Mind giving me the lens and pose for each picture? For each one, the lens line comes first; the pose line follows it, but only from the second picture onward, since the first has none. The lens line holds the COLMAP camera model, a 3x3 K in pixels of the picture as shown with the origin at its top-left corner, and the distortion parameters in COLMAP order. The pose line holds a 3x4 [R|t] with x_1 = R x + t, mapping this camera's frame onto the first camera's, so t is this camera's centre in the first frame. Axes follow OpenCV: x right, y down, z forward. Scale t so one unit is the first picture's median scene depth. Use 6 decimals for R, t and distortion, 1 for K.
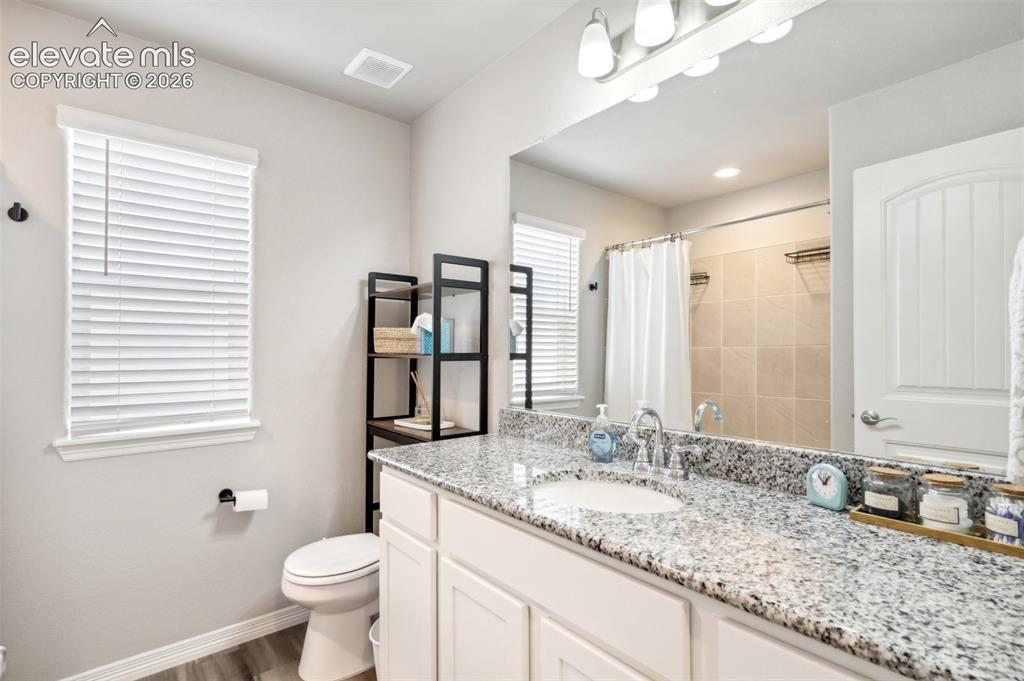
lens RADIAL K [[508.9, 0, 514.2], [0, 508.9, 342.9], [0, 0, 1]] dist [-0.036945, -0.000351]
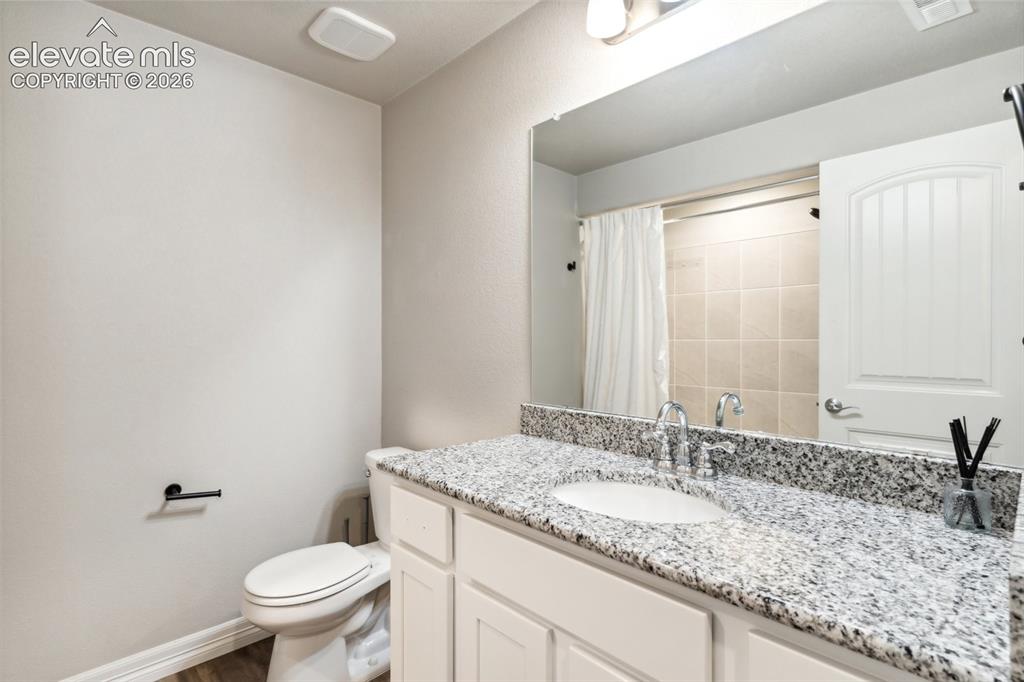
lens RADIAL K [[501.8, 0, 507.6], [0, 501.8, 340.1], [0, 0, 1]] dist [-0.035760, 0.000046]
pose [[0.996154, 0.010886, 0.086944, -0.101263], [-0.012855, 0.999673, 0.022111, 0.003554], [-0.086675, -0.023143, 0.995968, 0.134227]]
